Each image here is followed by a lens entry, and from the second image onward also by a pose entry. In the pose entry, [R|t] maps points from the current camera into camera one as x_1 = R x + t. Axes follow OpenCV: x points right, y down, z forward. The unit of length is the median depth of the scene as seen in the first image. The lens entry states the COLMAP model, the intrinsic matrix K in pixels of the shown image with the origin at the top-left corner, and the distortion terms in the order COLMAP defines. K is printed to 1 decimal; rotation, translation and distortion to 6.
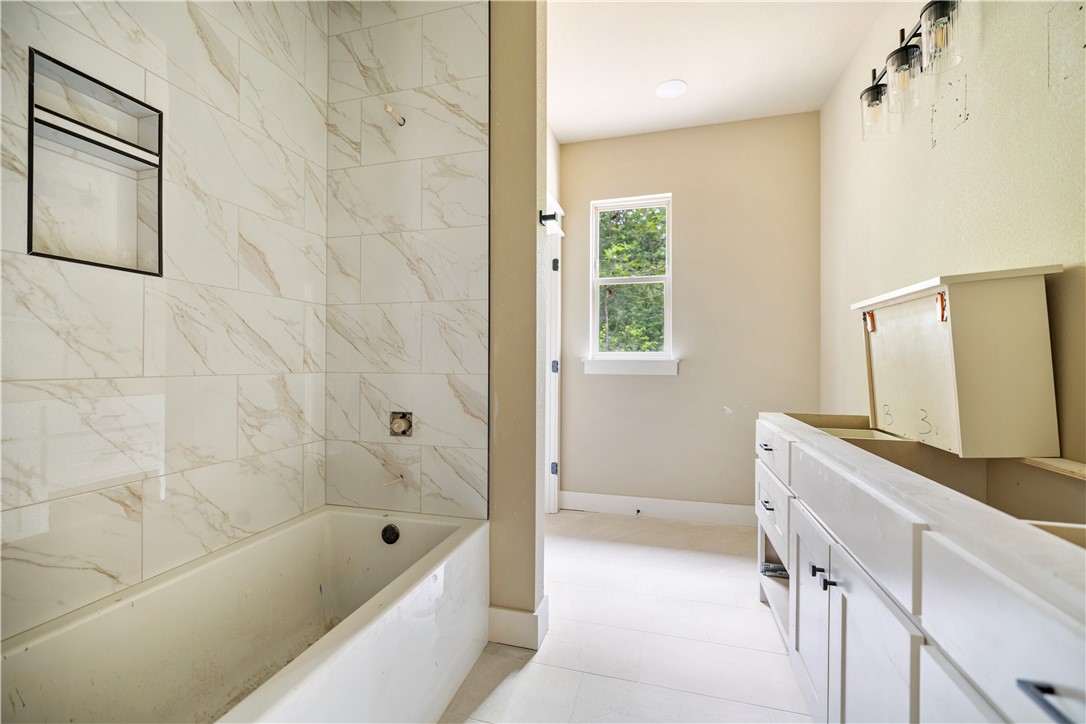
lens RADIAL K [[456.5, 0, 543.6], [0, 456.5, 362.2], [0, 0, 1]] dist [0.001209, -0.000942]
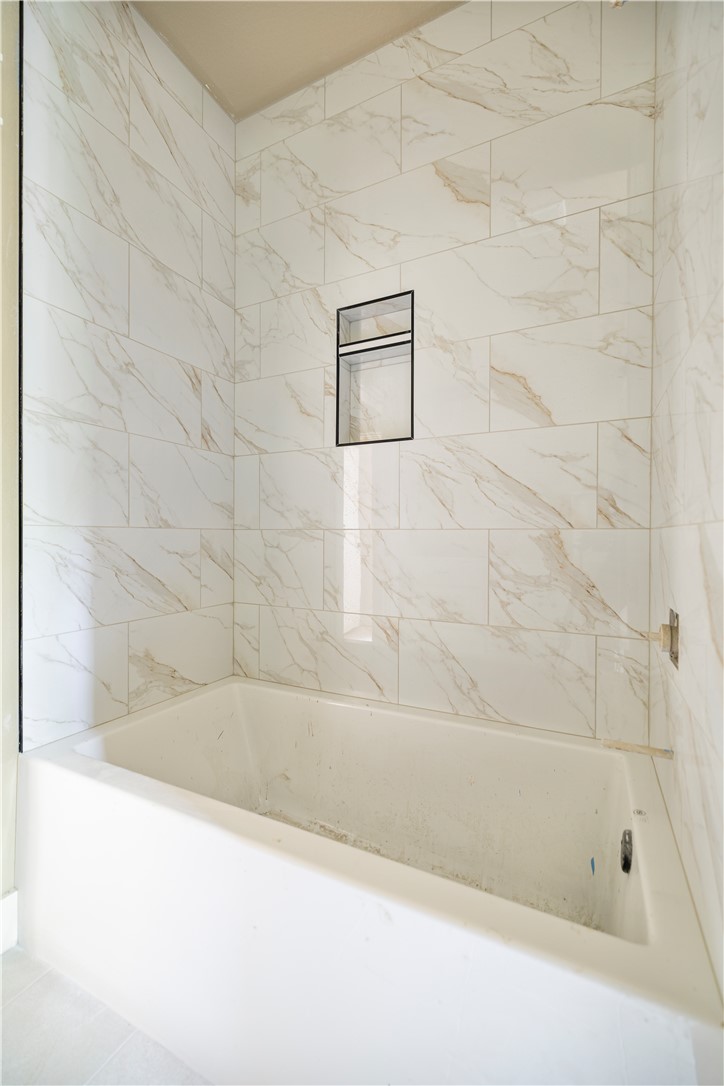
lens RADIAL K [[456.5, 0, 360.2], [0, 456.5, 541.0], [0, 0, 1]] dist [0.001209, -0.000942]
pose [[-0.192554, 0.003213, -0.981281, 0.234818], [-0.006929, 0.999965, 0.004634, 0.047493], [0.981262, 0.007692, -0.192525, 0.924400]]
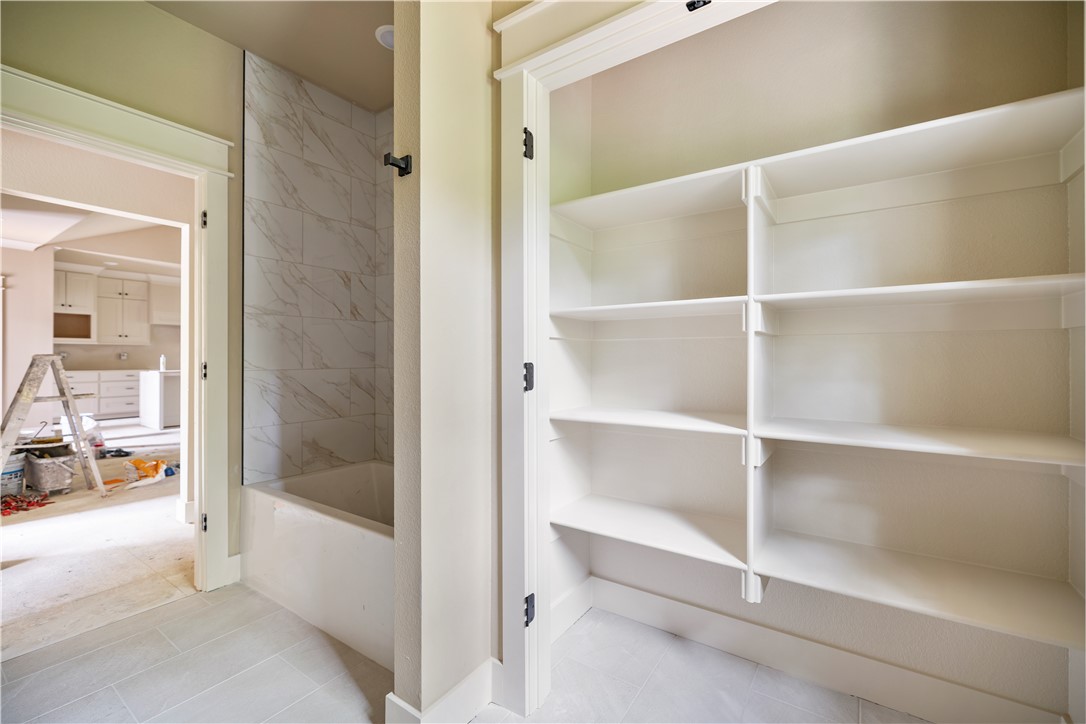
lens RADIAL K [[456.5, 0, 547.1], [0, 456.5, 357.7], [0, 0, 1]] dist [0.001209, -0.000942]
pose [[-0.293634, -0.007409, -0.955889, 0.661269], [-0.001852, 0.999972, -0.007182, 0.003447], [0.955916, -0.000338, -0.293639, 1.511932]]
